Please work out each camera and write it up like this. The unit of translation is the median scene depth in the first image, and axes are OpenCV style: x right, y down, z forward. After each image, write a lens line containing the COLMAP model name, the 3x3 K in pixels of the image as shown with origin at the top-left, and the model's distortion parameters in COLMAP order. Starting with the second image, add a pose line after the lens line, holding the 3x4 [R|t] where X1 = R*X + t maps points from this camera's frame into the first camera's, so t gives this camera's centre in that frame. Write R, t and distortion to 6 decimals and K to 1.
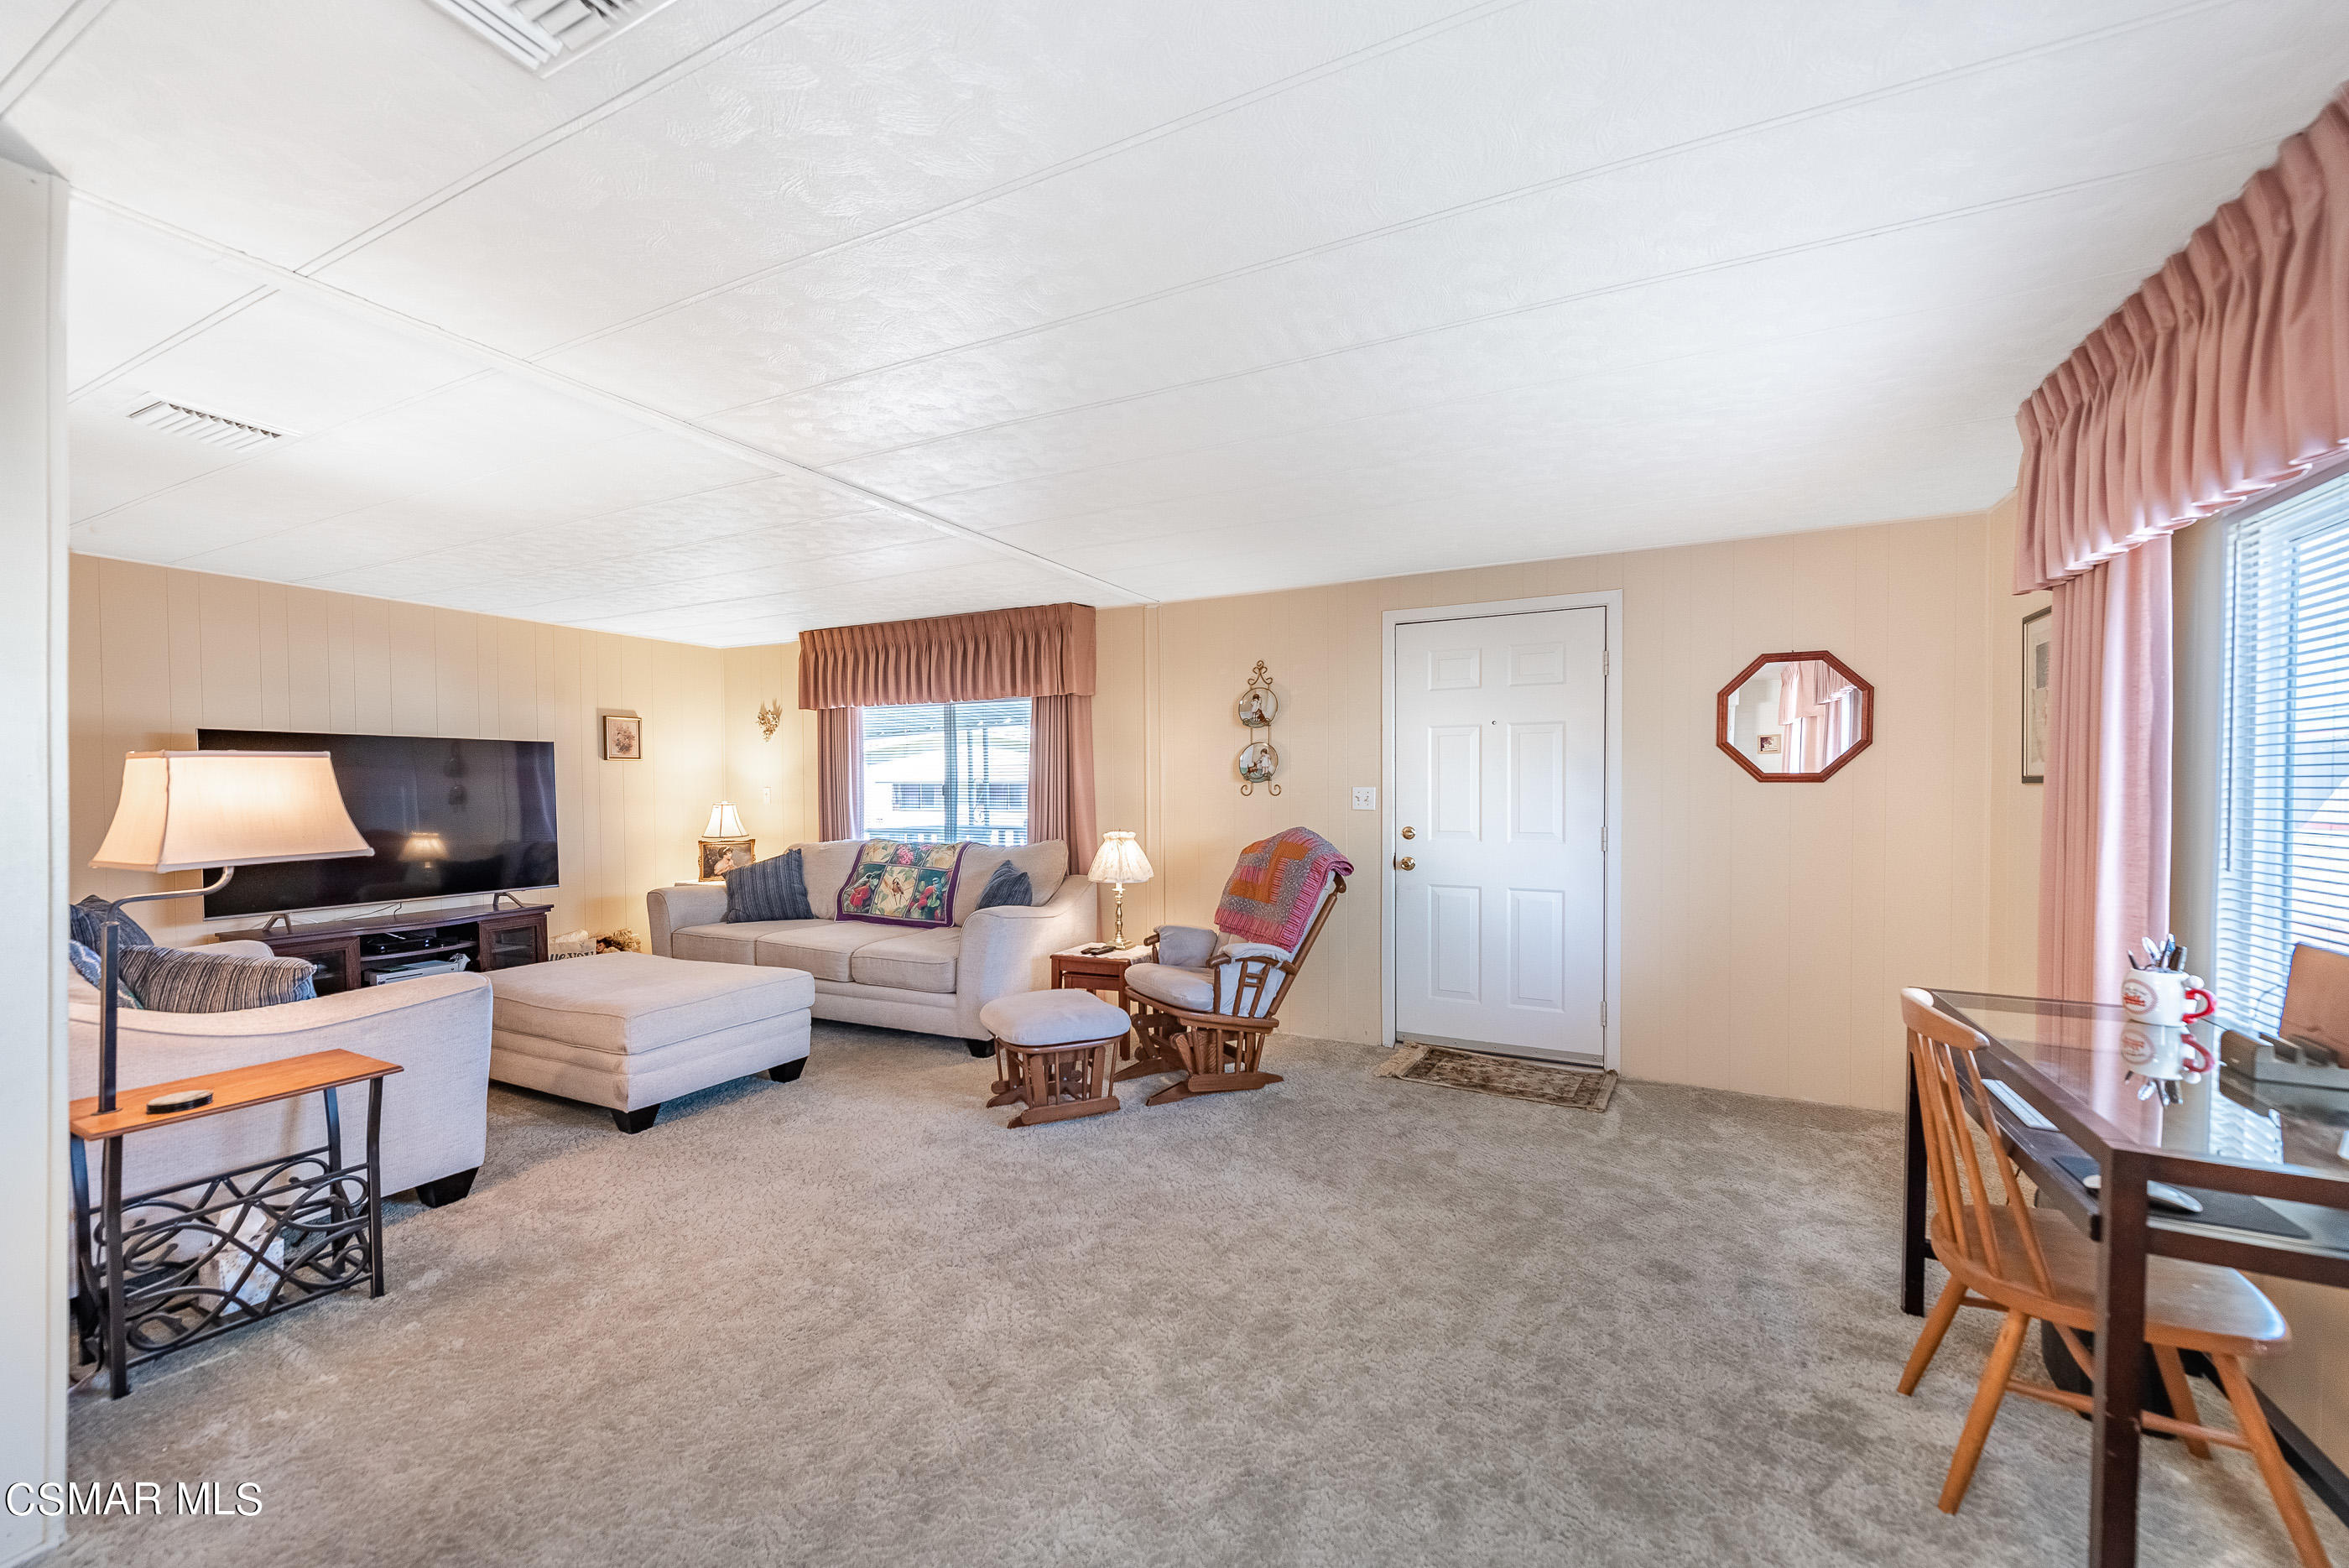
lens RADIAL K [[911.8, 0, 1188.1], [0, 911.8, 810.1], [0, 0, 1]] dist [0.001888, 0.000074]
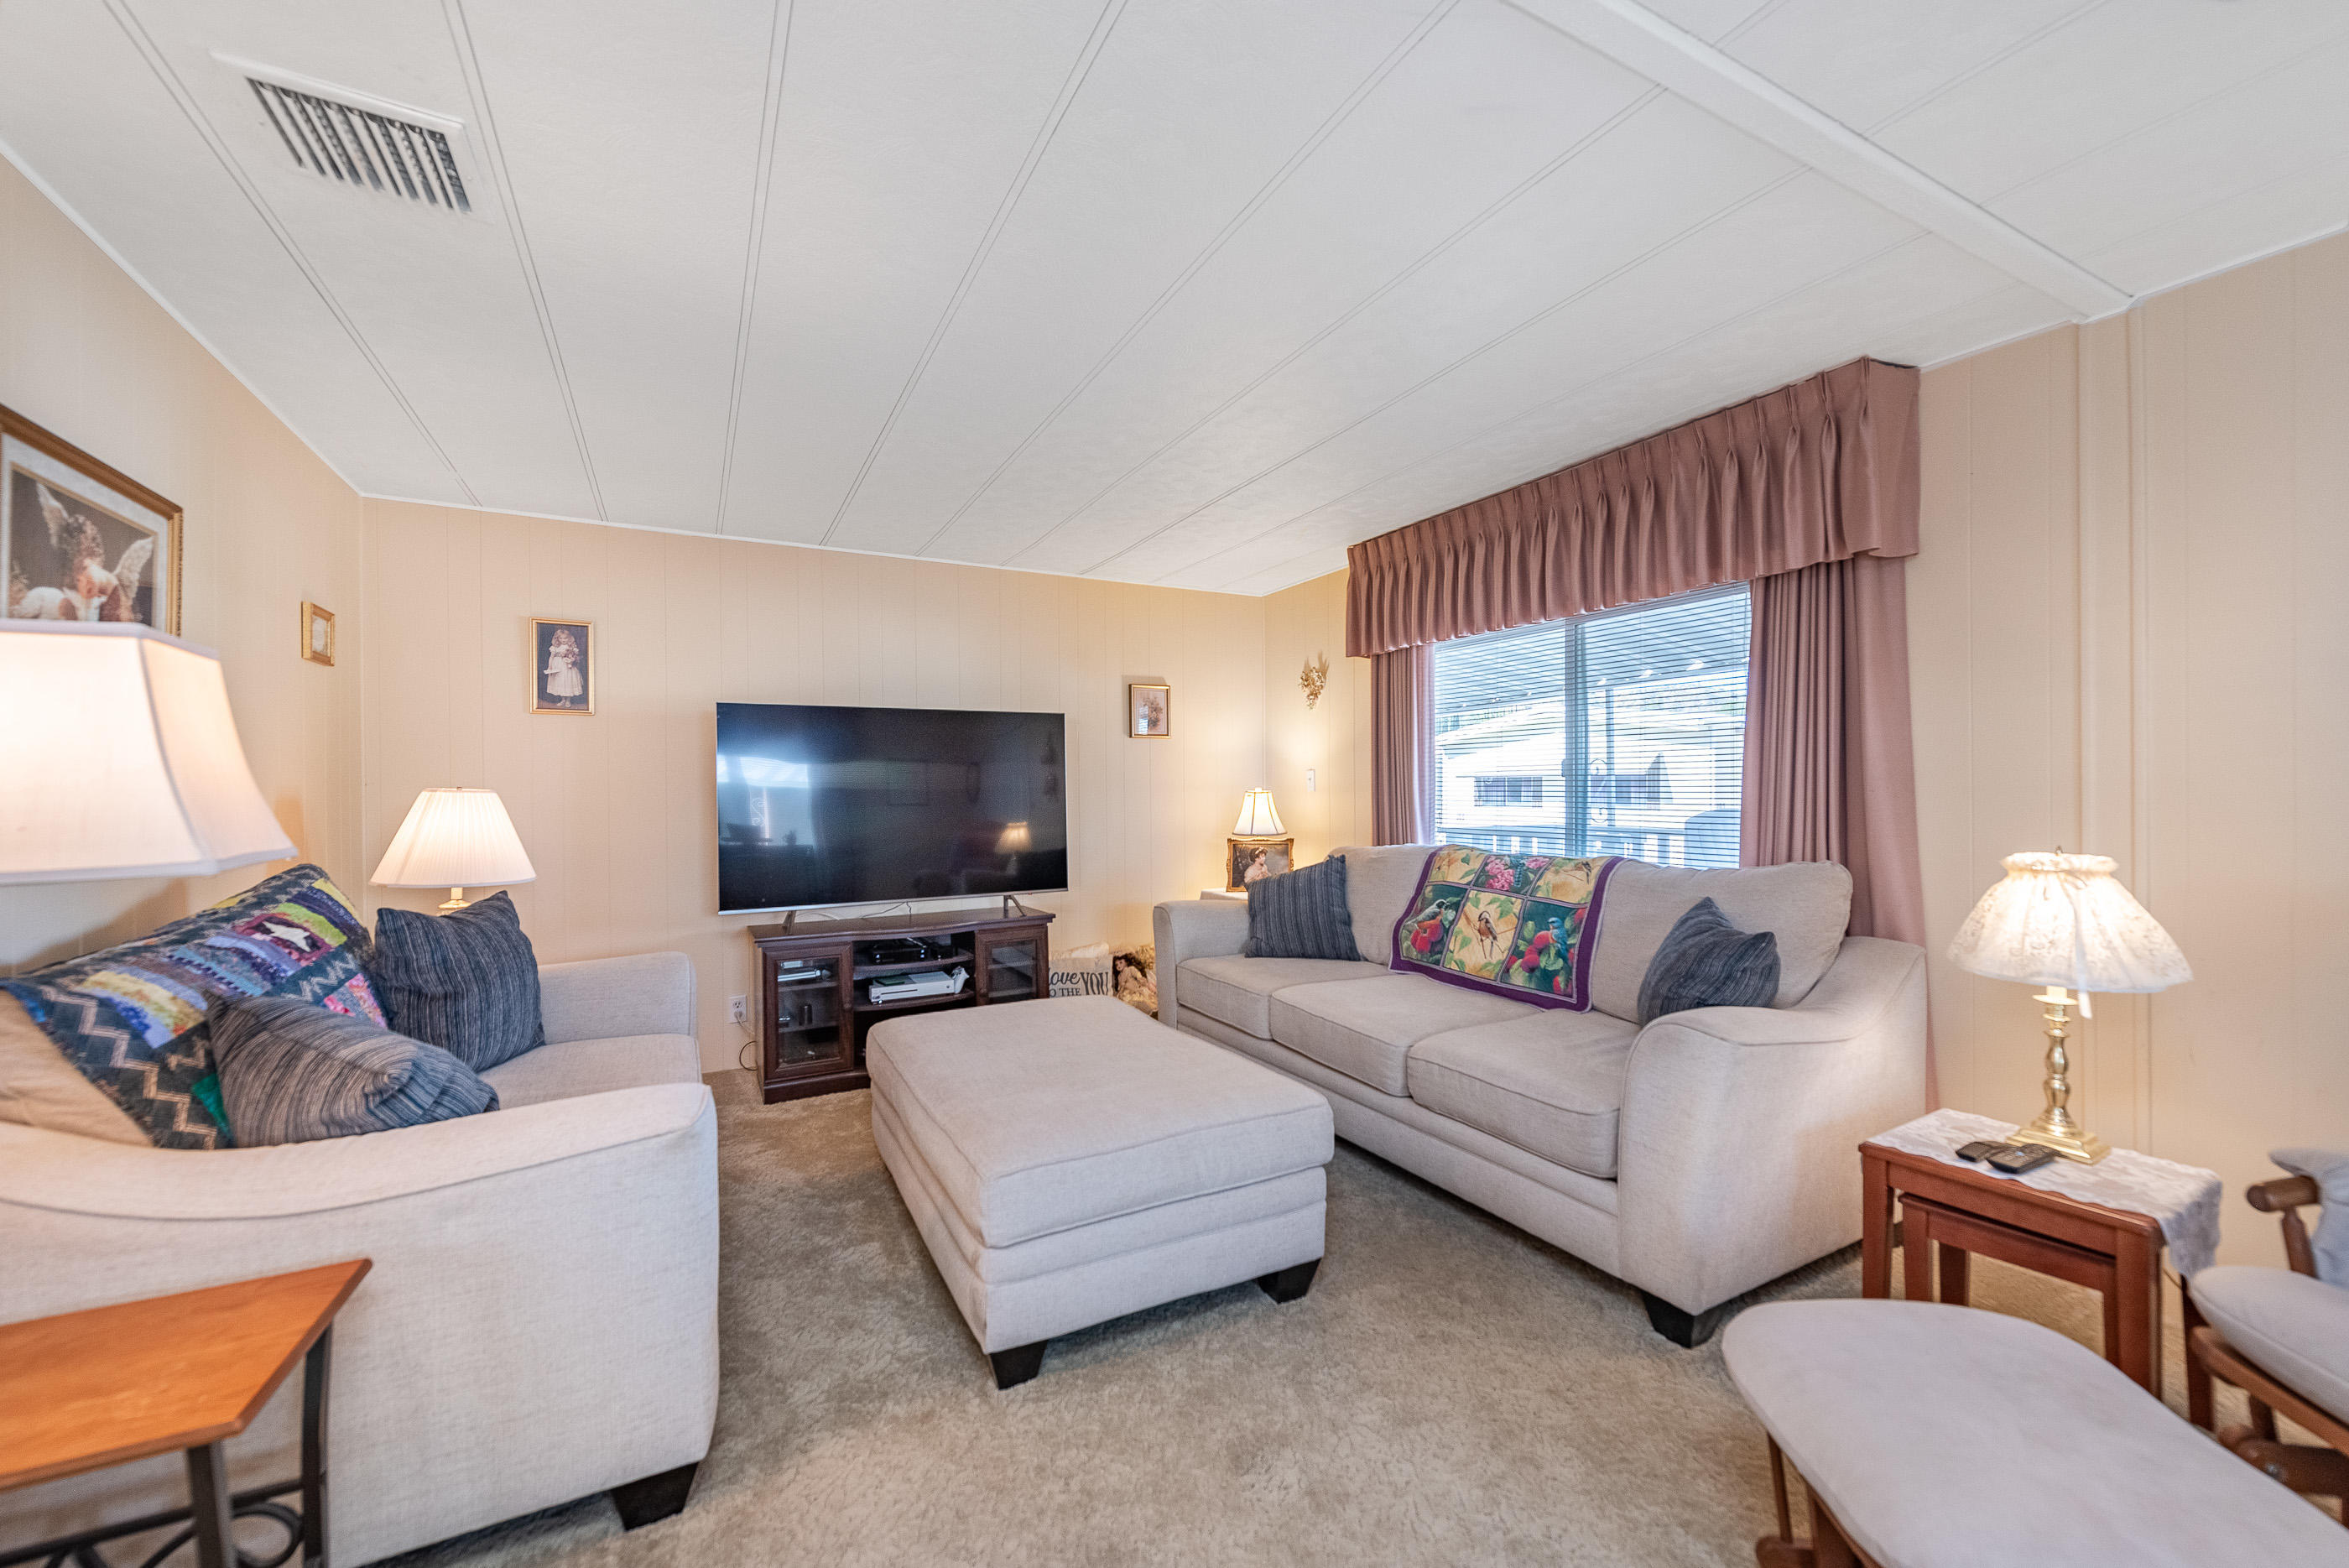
lens RADIAL K [[922.1, 0, 1181.4], [0, 922.1, 786.5], [0, 0, 1]] dist [0.021624, -0.006163]
pose [[0.813920, -0.002303, -0.580973, -0.129912], [-0.011222, 0.999743, -0.019685, 0.005951], [0.580869, 0.022541, 0.813685, 0.390045]]
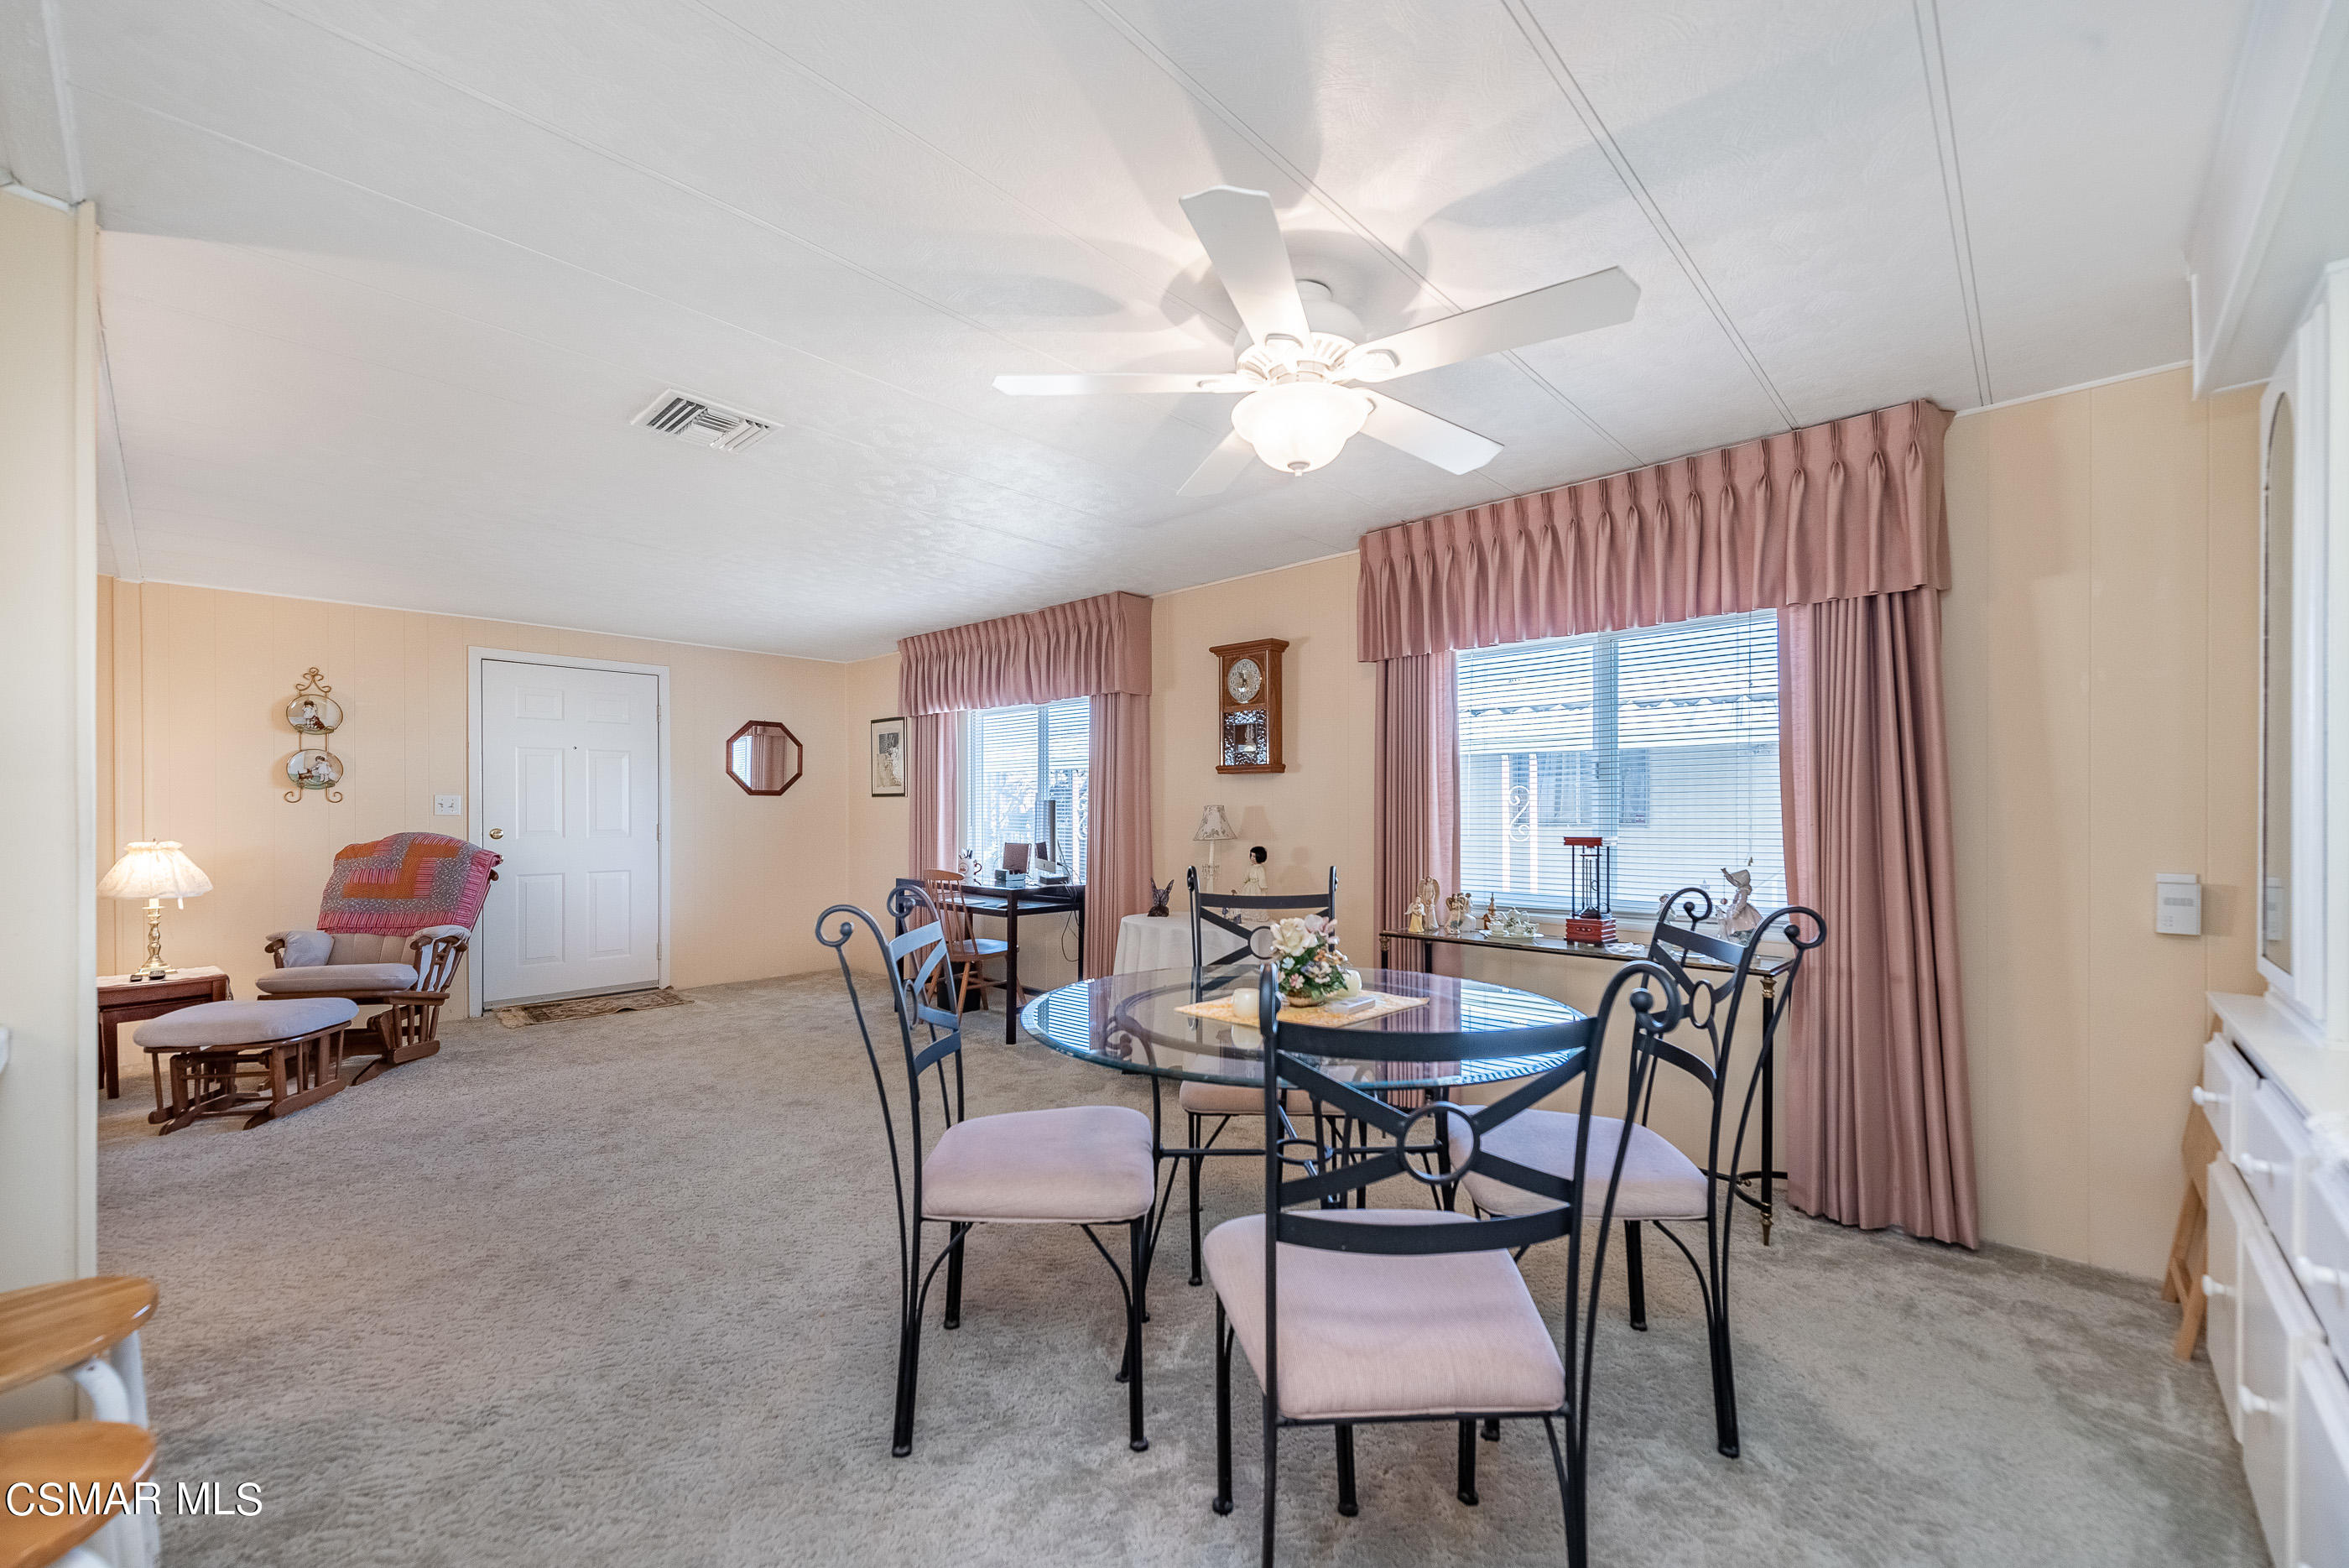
lens RADIAL K [[922.1, 0, 1181.4], [0, 922.1, 786.5], [0, 0, 1]] dist [0.021624, -0.006163]
pose [[0.280812, 0.023782, 0.959468, -0.586124], [0.017276, 0.999406, -0.029828, 0.012826], [-0.959607, 0.024951, 0.280235, -0.184427]]
